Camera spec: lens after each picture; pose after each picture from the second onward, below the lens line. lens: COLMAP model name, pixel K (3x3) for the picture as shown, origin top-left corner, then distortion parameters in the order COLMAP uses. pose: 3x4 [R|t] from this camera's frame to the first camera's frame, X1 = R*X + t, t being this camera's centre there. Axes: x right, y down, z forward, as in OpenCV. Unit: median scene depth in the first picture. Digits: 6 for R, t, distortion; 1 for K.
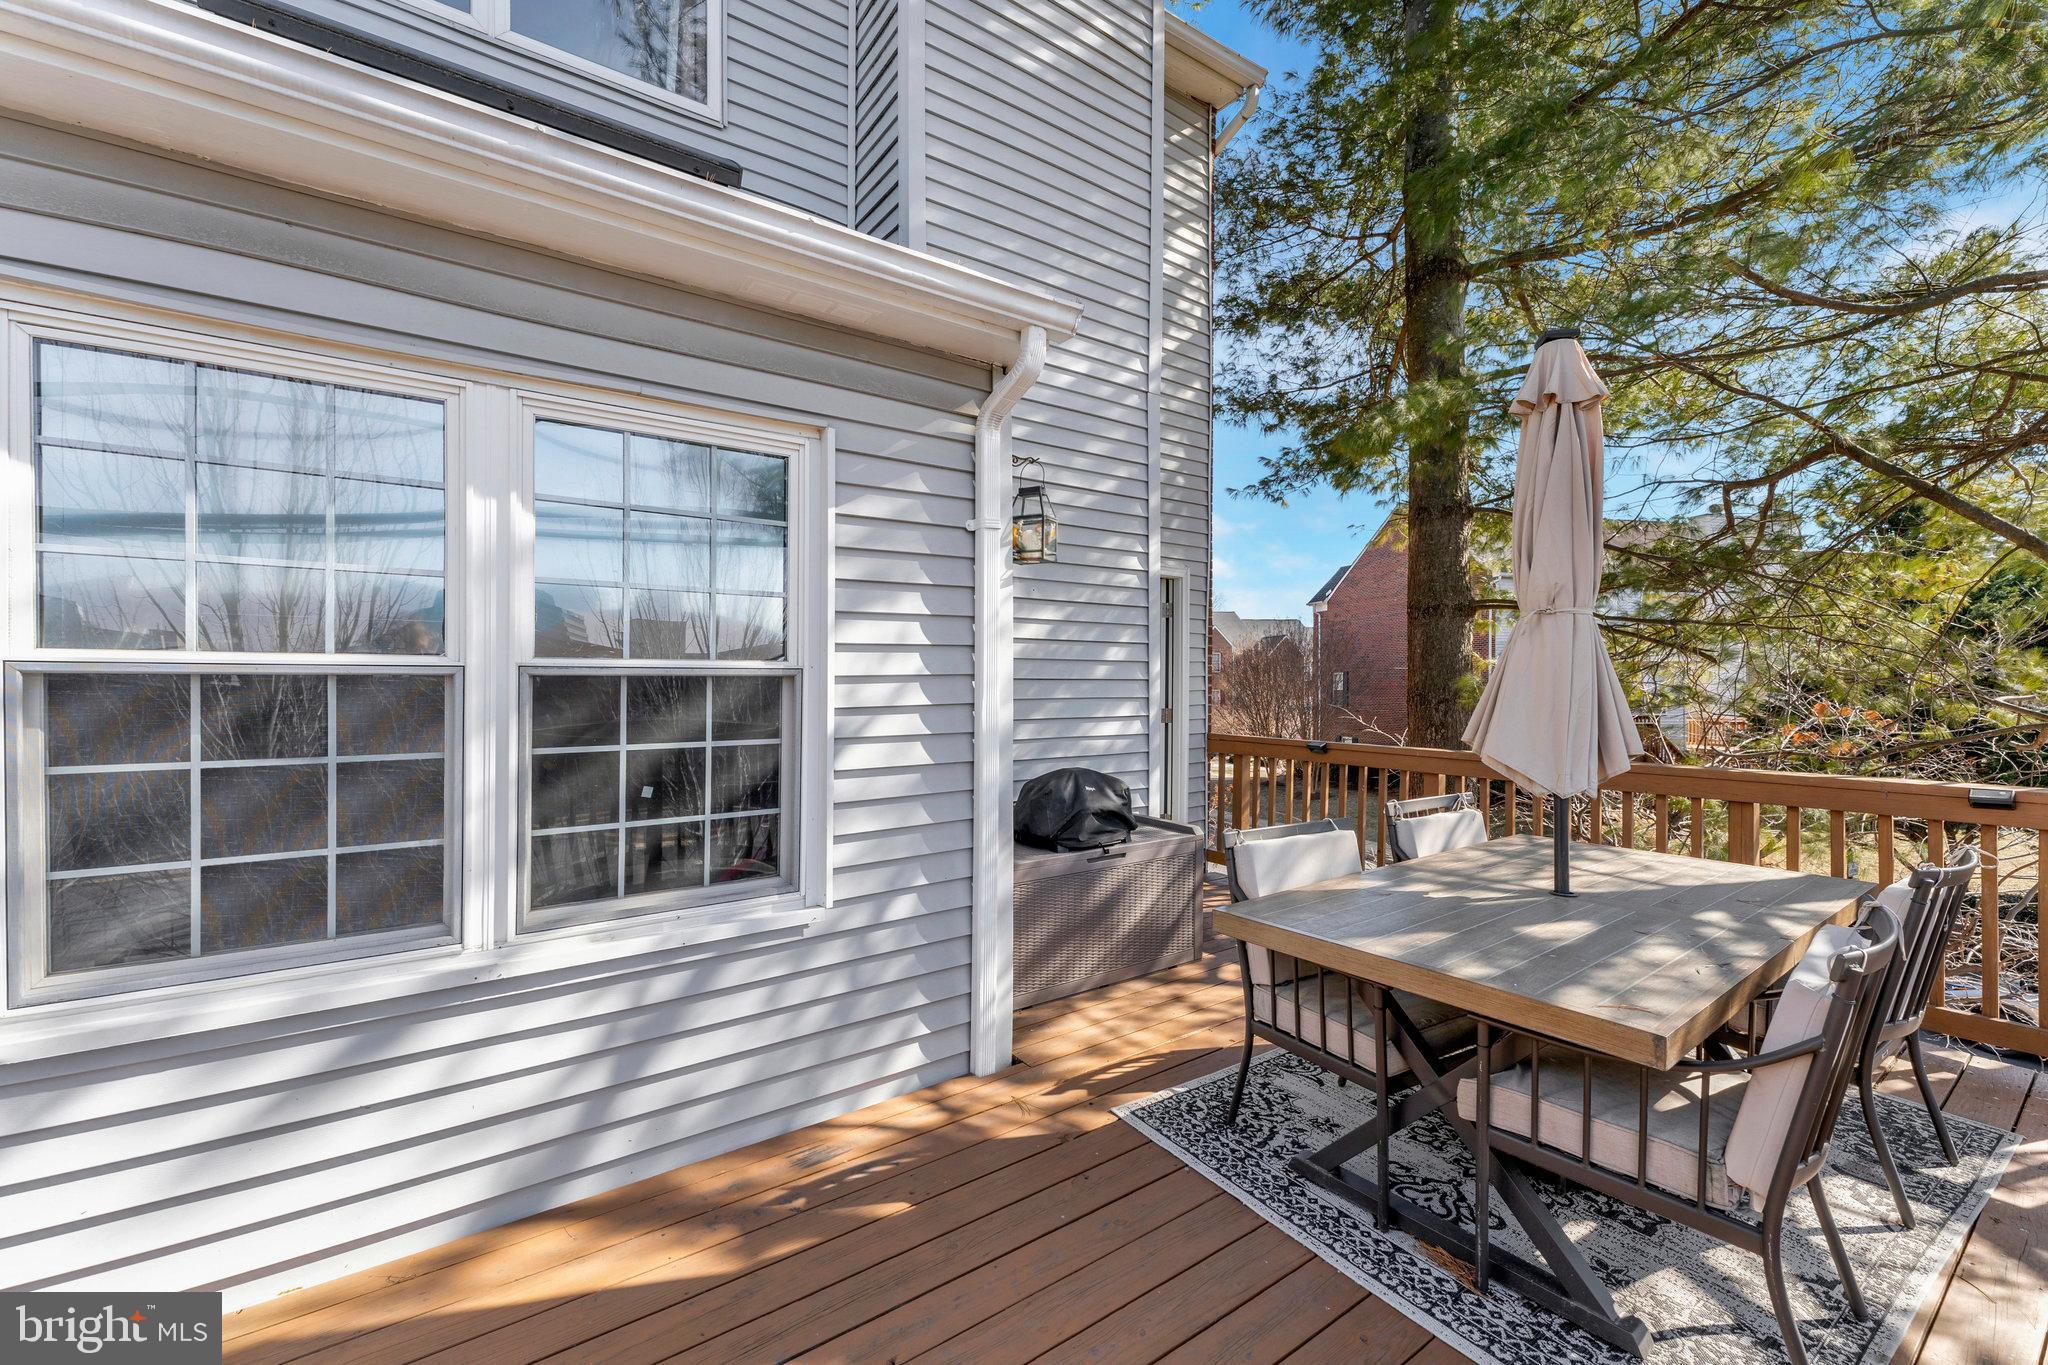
lens RADIAL K [[843.4, 0, 1024.0], [0, 843.4, 682.5], [0, 0, 1]] dist [-0.000899, 0.000239]
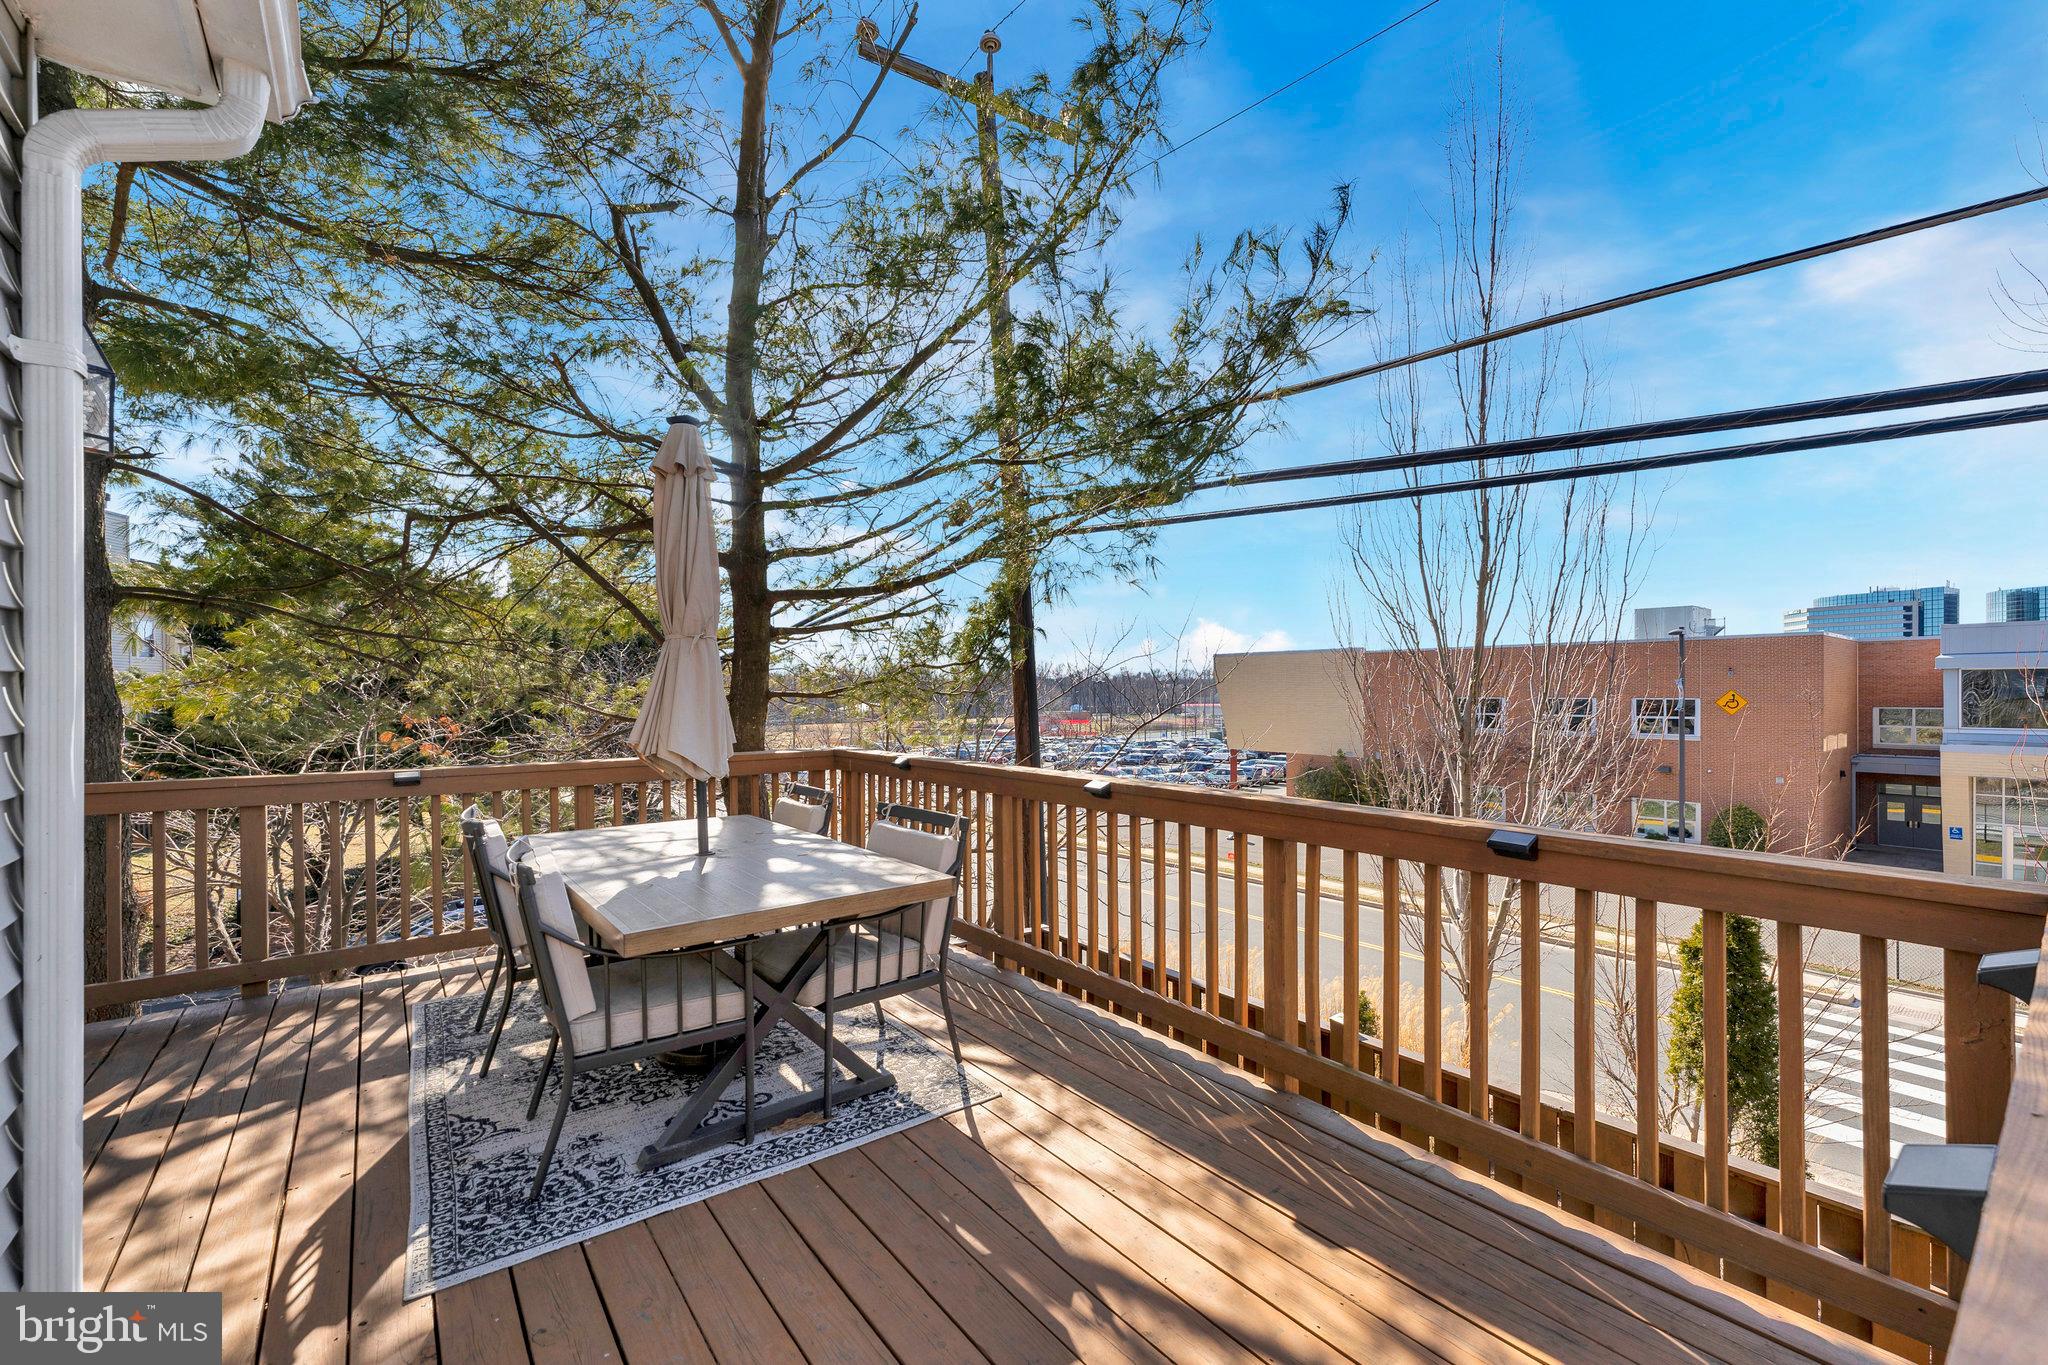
lens RADIAL K [[843.4, 0, 1024.0], [0, 843.4, 682.5], [0, 0, 1]] dist [-0.000899, 0.000239]
pose [[-0.031175, 0.001174, 0.999513, -0.649516], [0.013014, 0.999915, -0.000768, -0.006282], [-0.999429, 0.012983, -0.031188, 0.513325]]
